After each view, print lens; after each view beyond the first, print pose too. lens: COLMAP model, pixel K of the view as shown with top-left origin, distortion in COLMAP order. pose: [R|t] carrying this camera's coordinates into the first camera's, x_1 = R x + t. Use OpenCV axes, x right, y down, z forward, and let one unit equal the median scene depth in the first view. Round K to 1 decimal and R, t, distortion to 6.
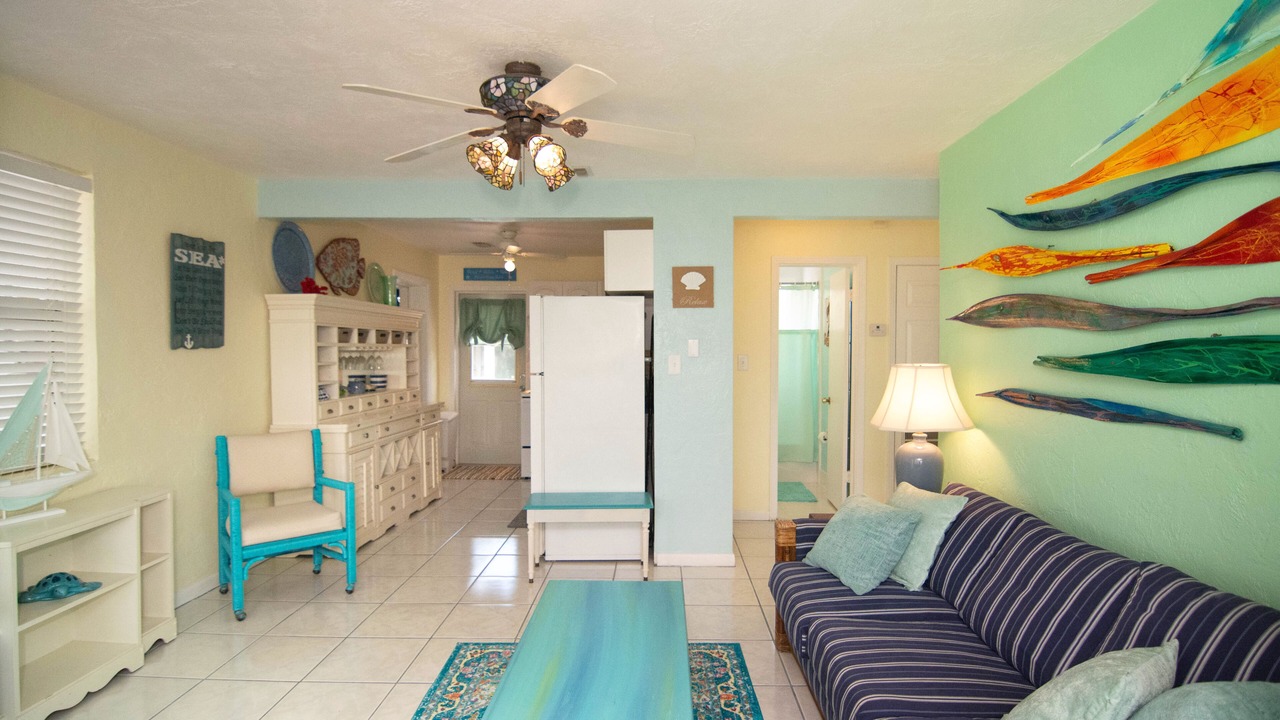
lens RADIAL K [[660.2, 0, 640.0], [0, 660.2, 360.0], [0, 0, 1]] dist [-0.002062, -0.013271]
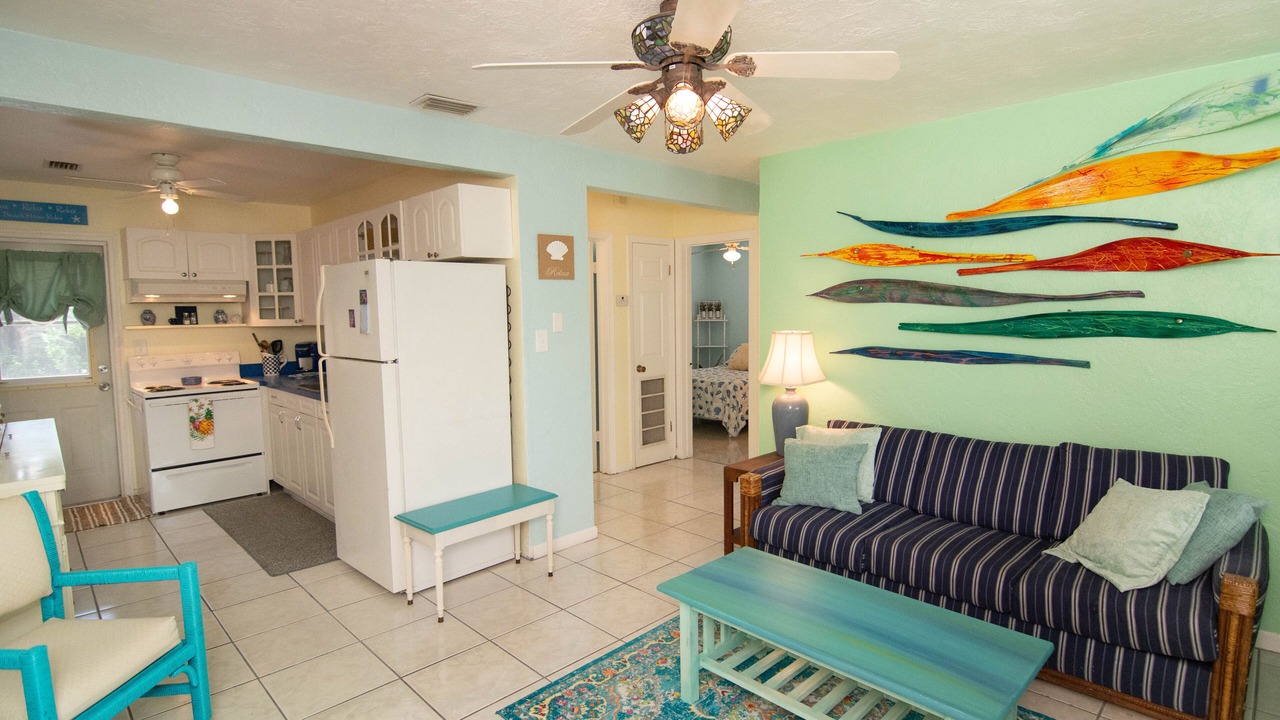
lens RADIAL K [[660.2, 0, 640.0], [0, 660.2, 360.0], [0, 0, 1]] dist [-0.002062, -0.013271]
pose [[0.687188, -0.070006, 0.723099, -0.762604], [0.029067, 0.997199, 0.068920, -0.038007], [-0.725898, -0.026342, 0.687298, 0.387301]]
